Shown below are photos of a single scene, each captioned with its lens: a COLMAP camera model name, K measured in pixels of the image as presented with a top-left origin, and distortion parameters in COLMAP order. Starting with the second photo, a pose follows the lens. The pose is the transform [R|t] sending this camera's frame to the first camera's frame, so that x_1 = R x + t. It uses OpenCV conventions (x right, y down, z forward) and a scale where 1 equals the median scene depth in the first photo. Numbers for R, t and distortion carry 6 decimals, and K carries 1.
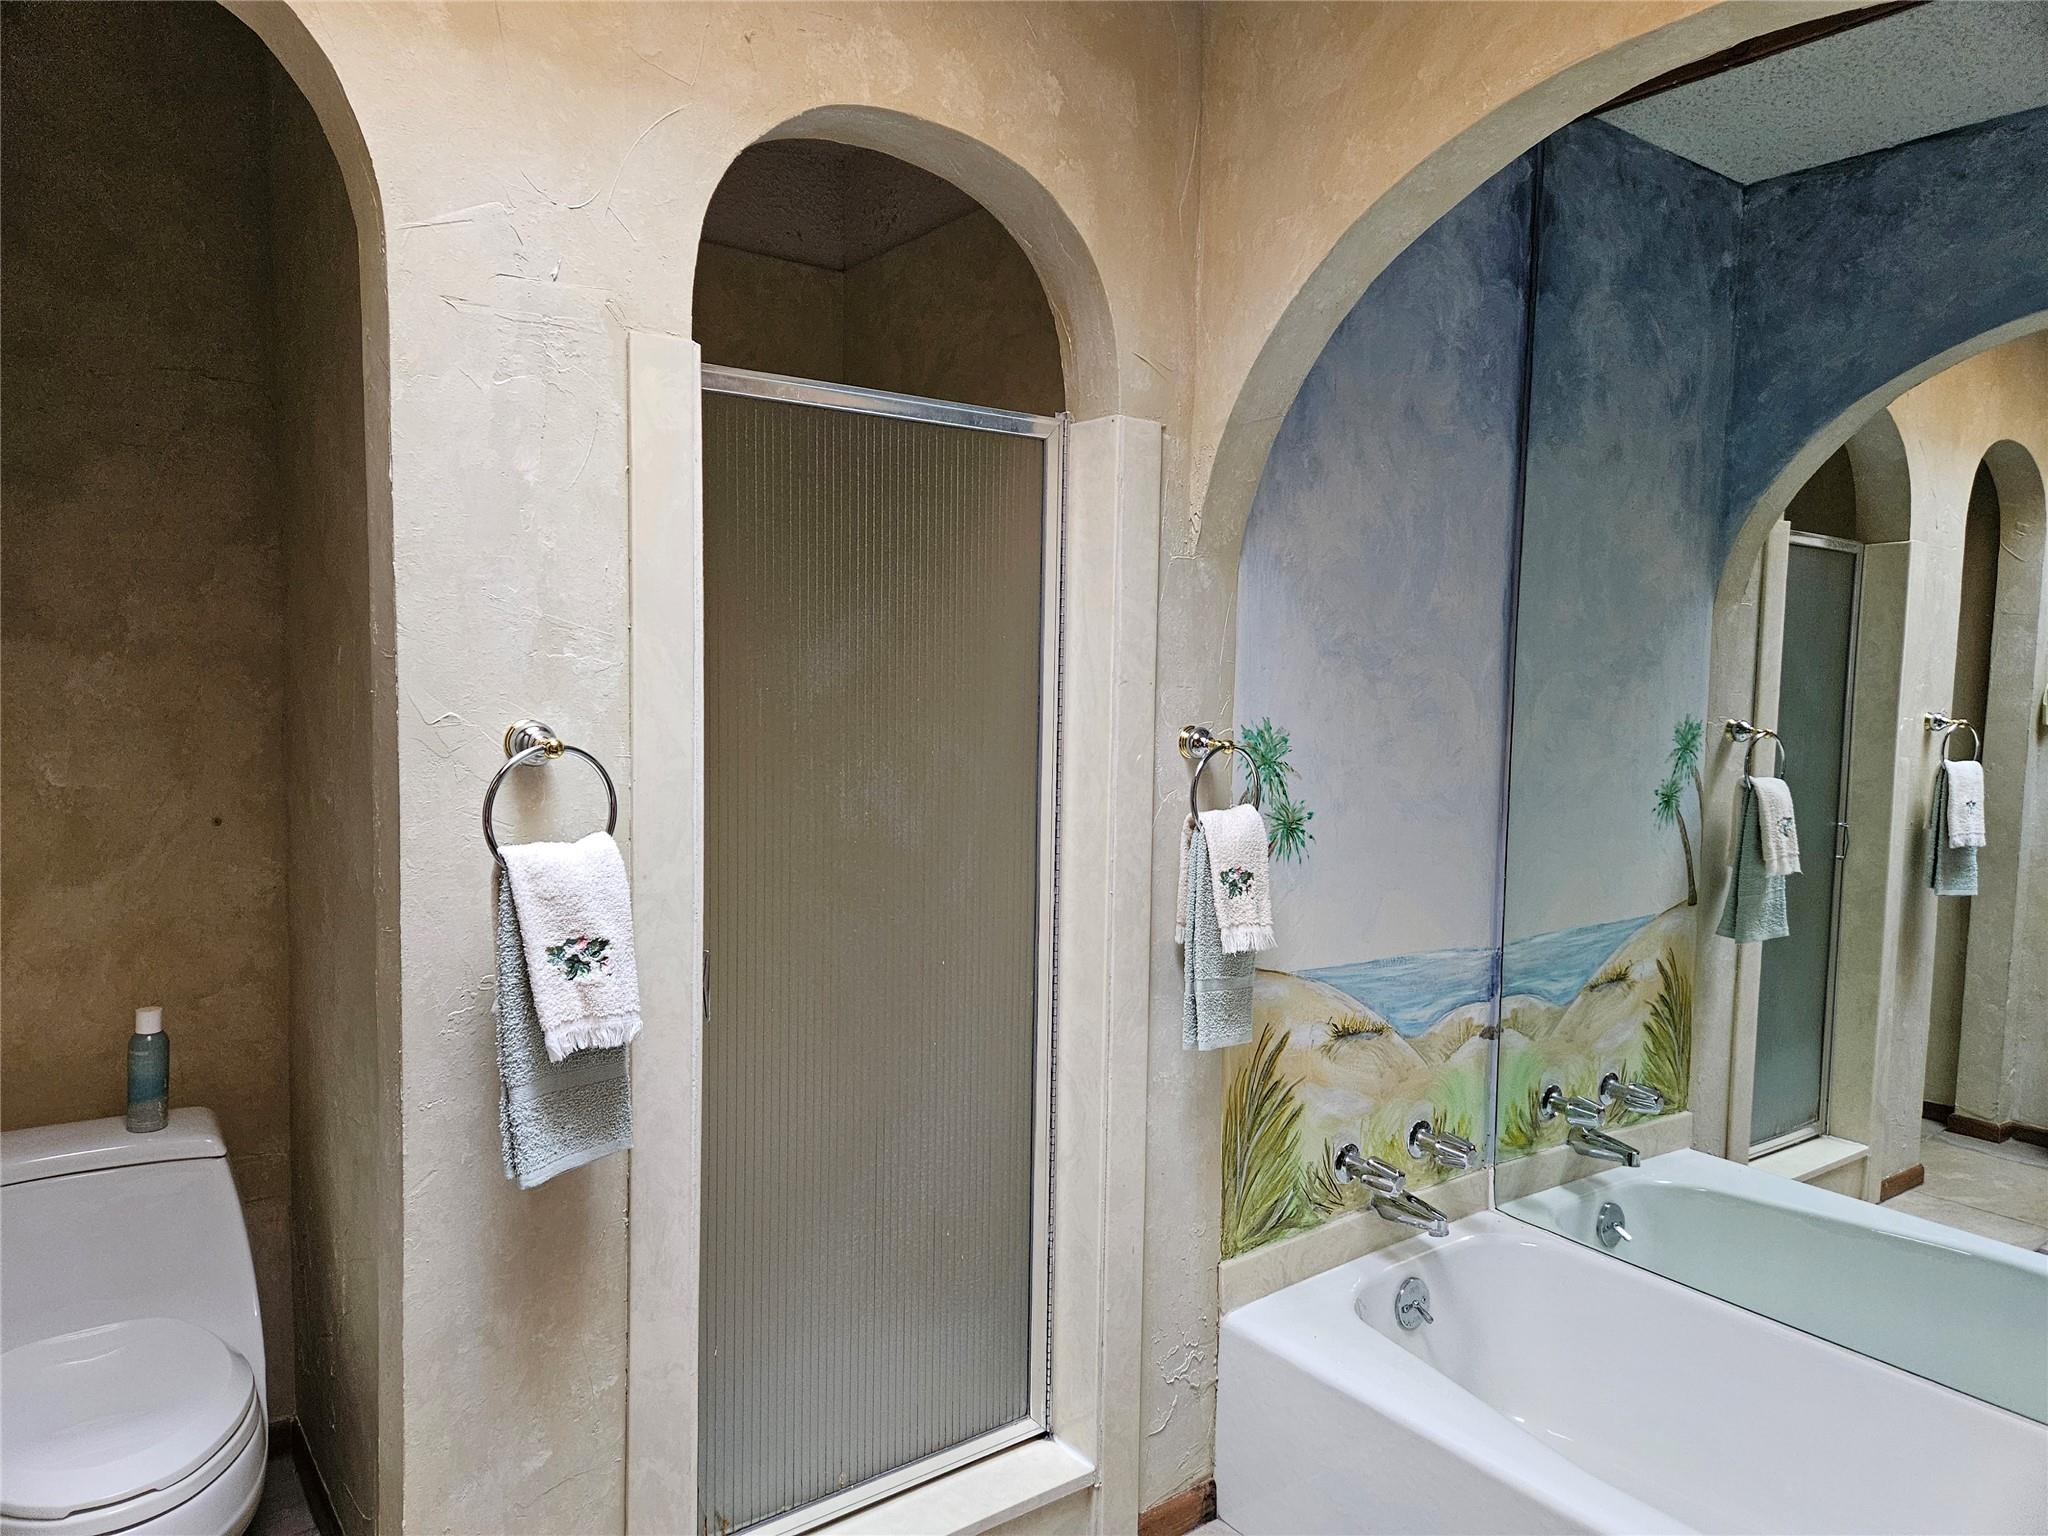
lens RADIAL K [[1375.8, 0, 1025.1], [0, 1375.8, 773.5], [0, 0, 1]] dist [-0.001158, -0.000776]
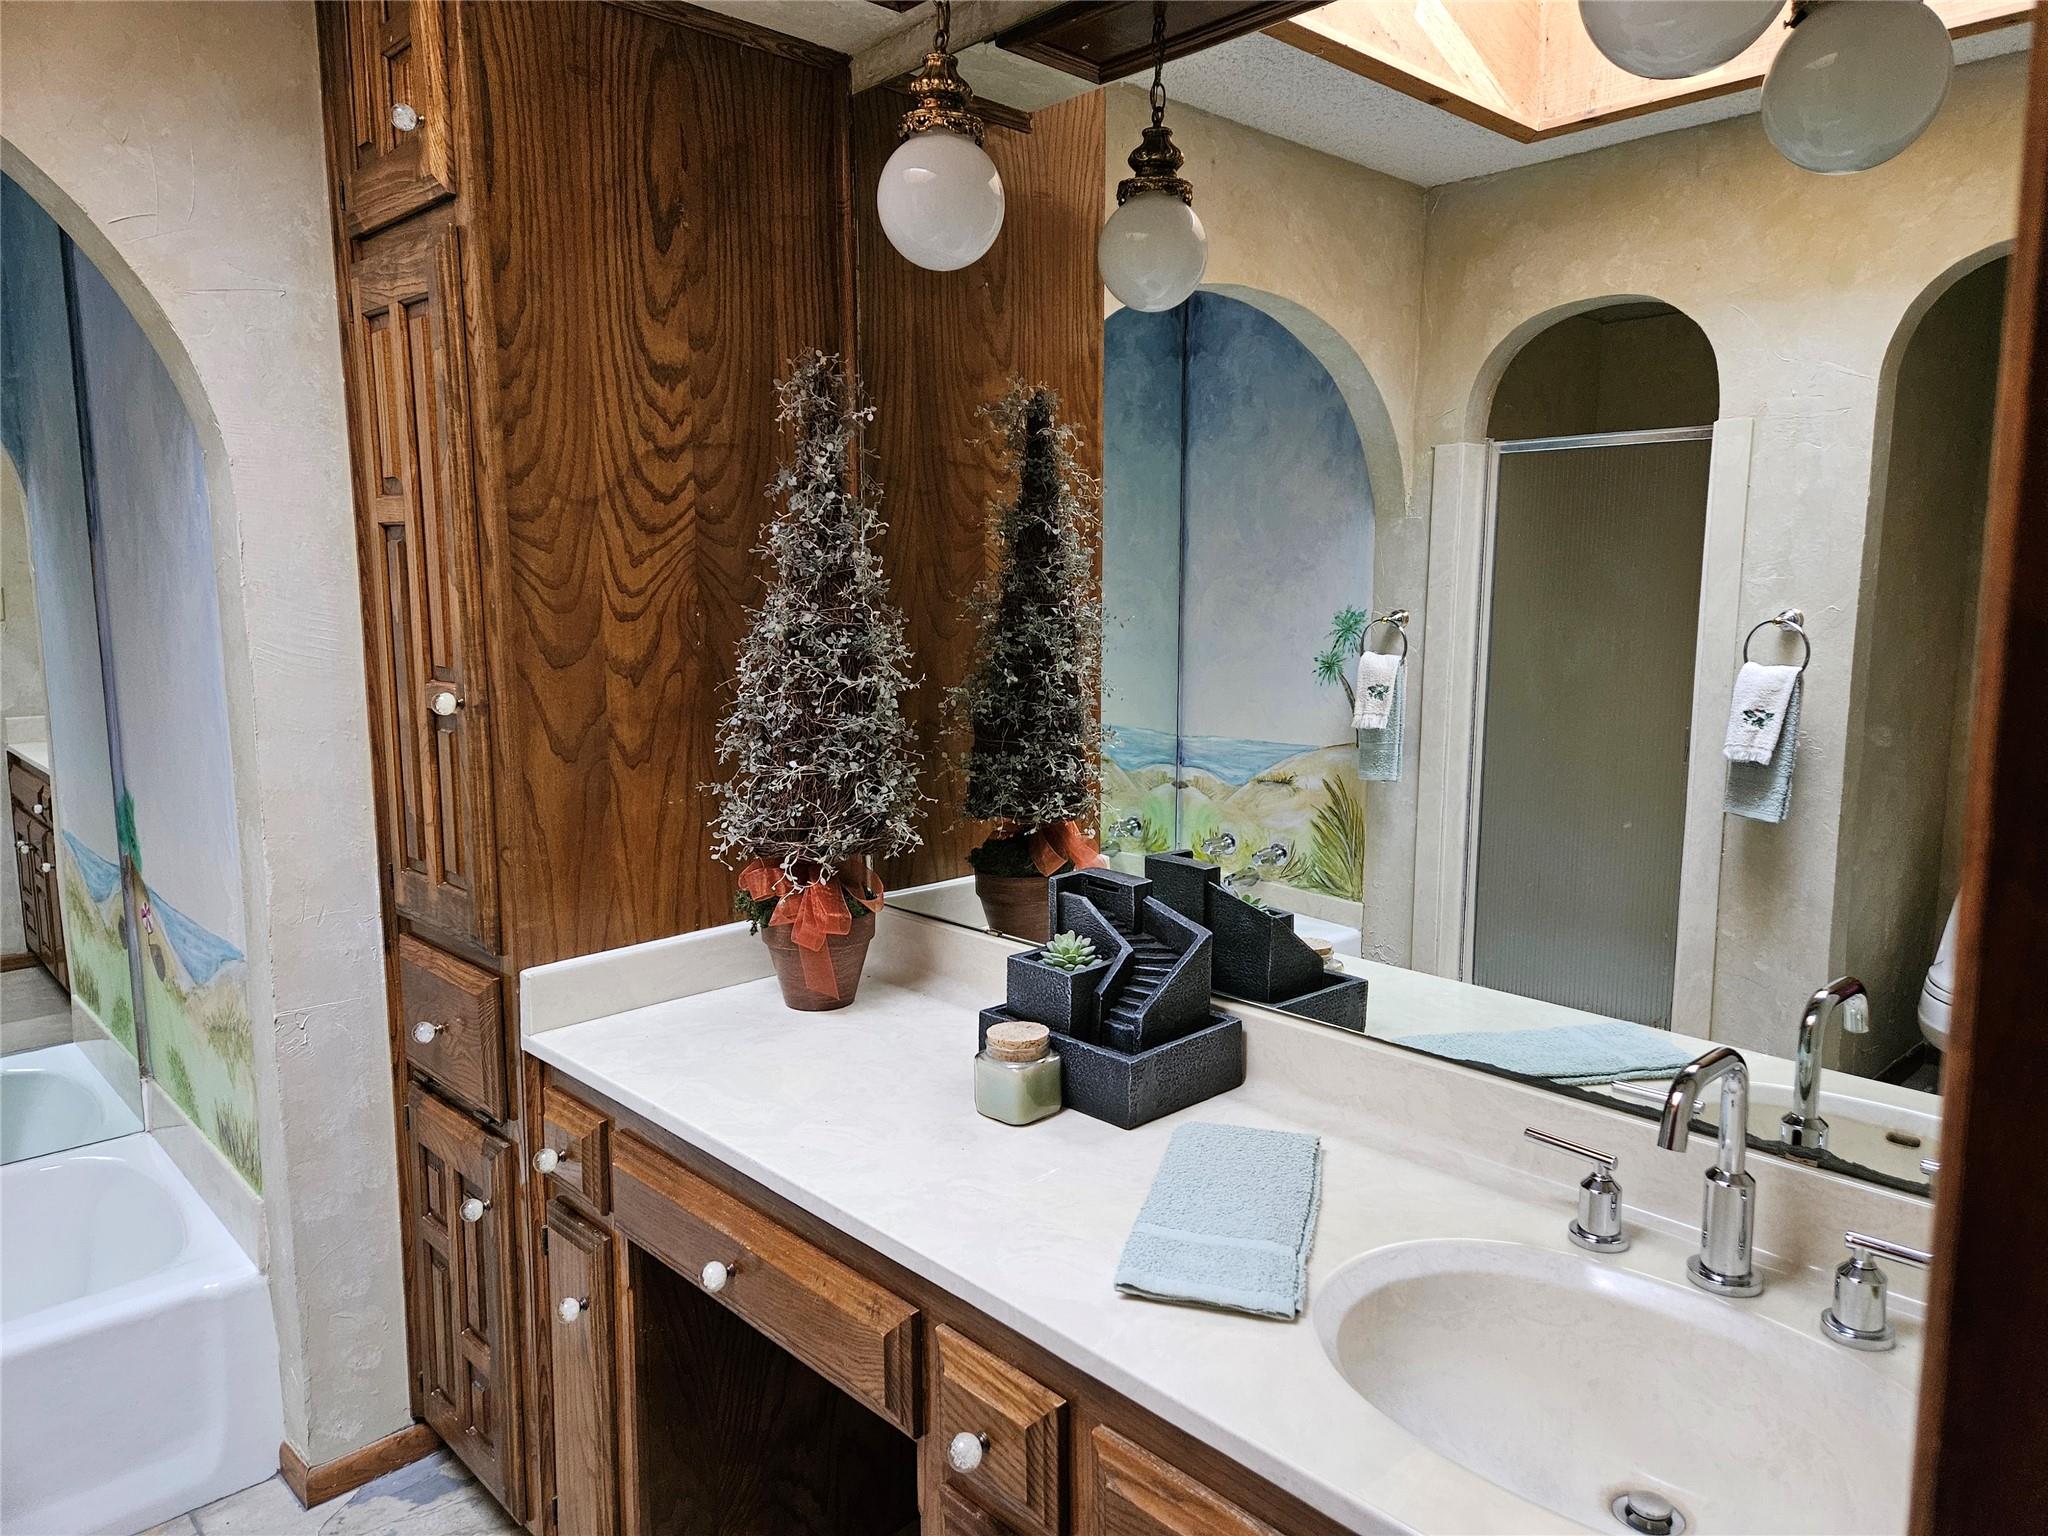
lens RADIAL K [[1375.8, 0, 1024.4], [0, 1375.8, 765.5], [0, 0, 1]] dist [-0.001158, -0.000776]
pose [[0.121468, 0.116320, -0.985756, 1.932457], [-0.065391, 0.991890, 0.108986, -0.013364], [0.990439, 0.051221, 0.128089, 0.548835]]
